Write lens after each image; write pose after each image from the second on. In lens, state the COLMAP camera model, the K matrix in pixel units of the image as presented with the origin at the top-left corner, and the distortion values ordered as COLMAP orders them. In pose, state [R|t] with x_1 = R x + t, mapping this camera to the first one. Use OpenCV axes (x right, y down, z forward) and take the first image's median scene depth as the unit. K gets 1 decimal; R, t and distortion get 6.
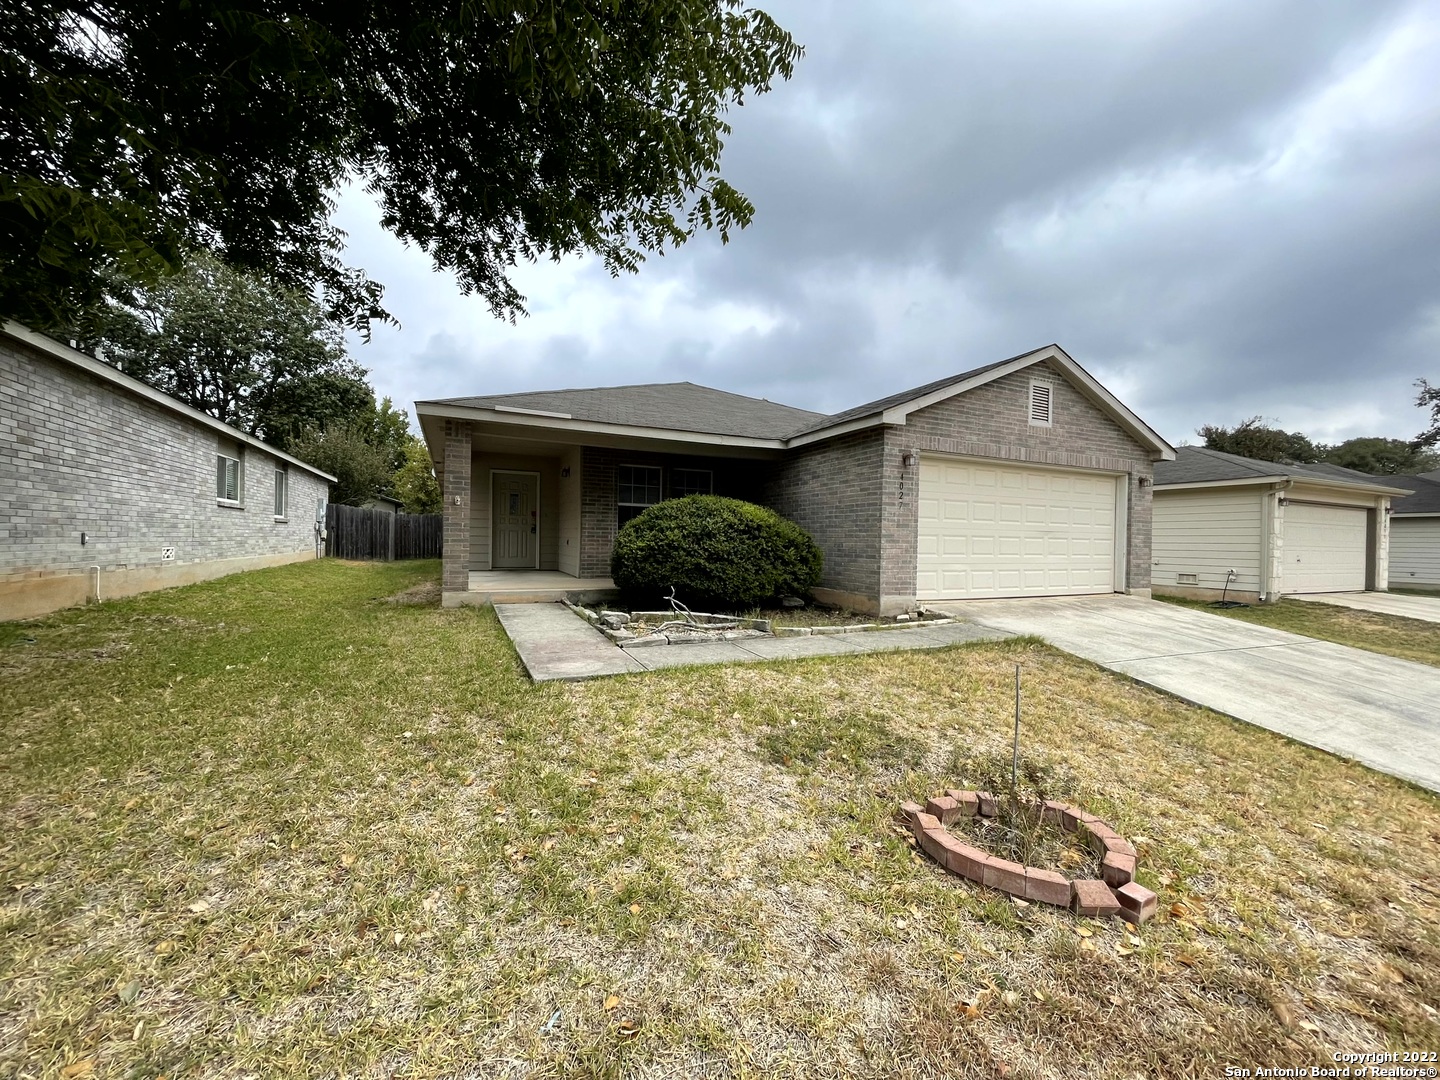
lens RADIAL K [[579.0, 0, 723.9], [0, 579.0, 540.3], [0, 0, 1]] dist [0.000466, -0.000022]
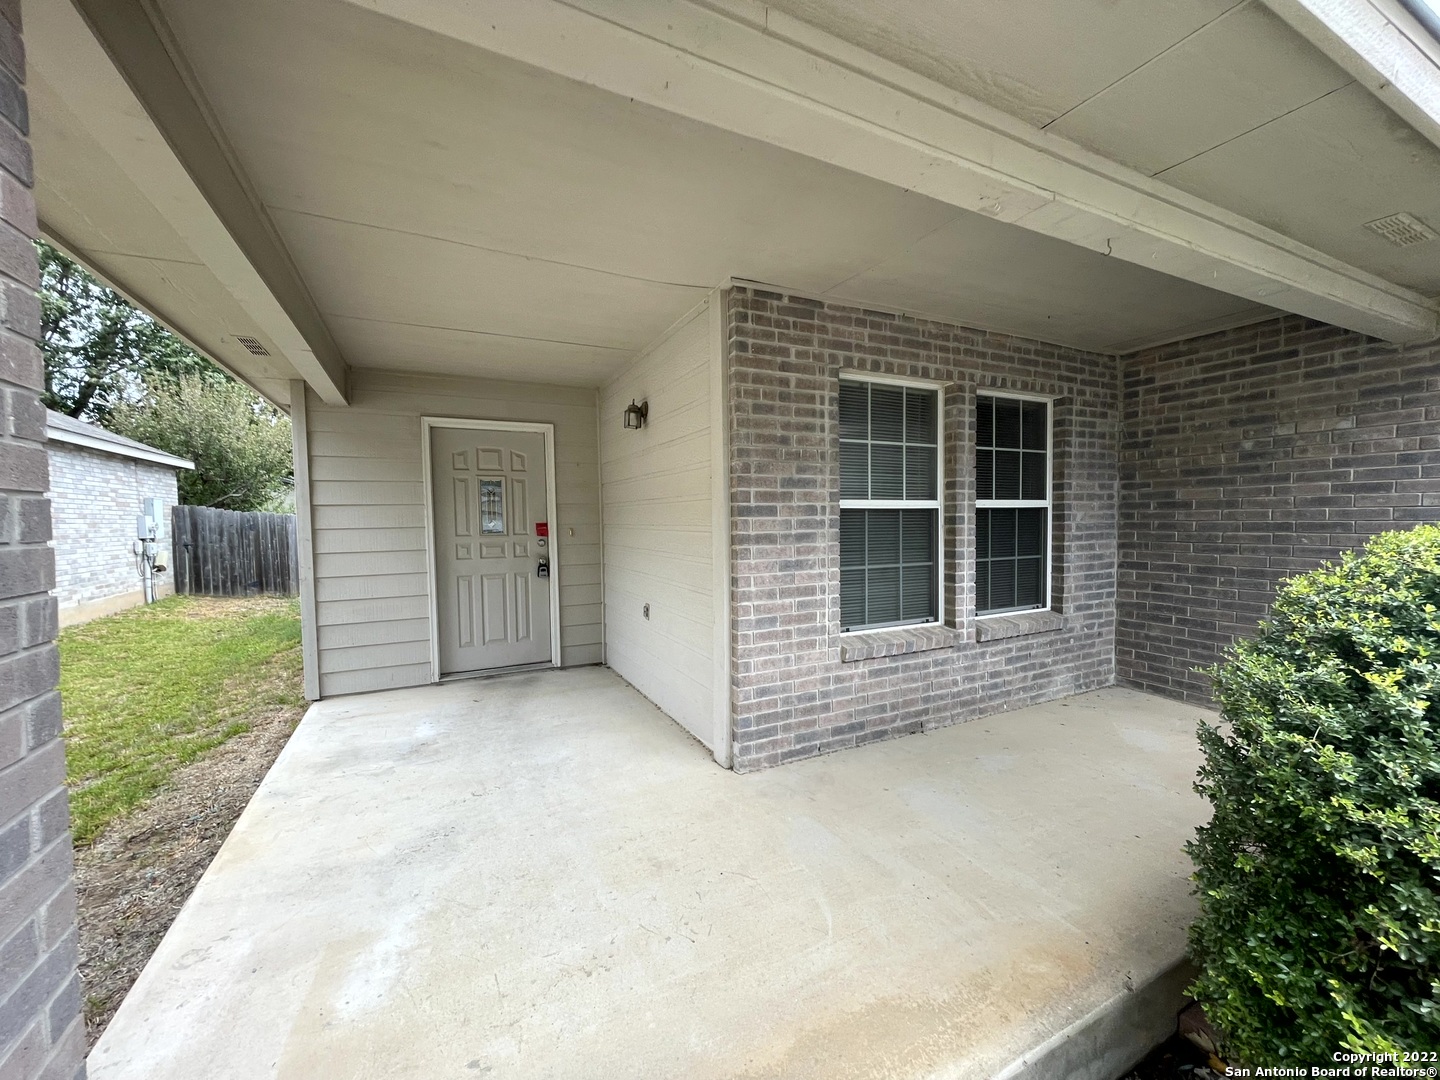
lens RADIAL K [[579.0, 0, 717.4], [0, 579.0, 543.0], [0, 0, 1]] dist [0.000466, -0.000022]
pose [[0.999152, -0.032133, 0.025727, -0.147113], [0.031072, 0.998690, 0.040644, -0.033075], [-0.026999, -0.039810, 0.998842, 0.403155]]
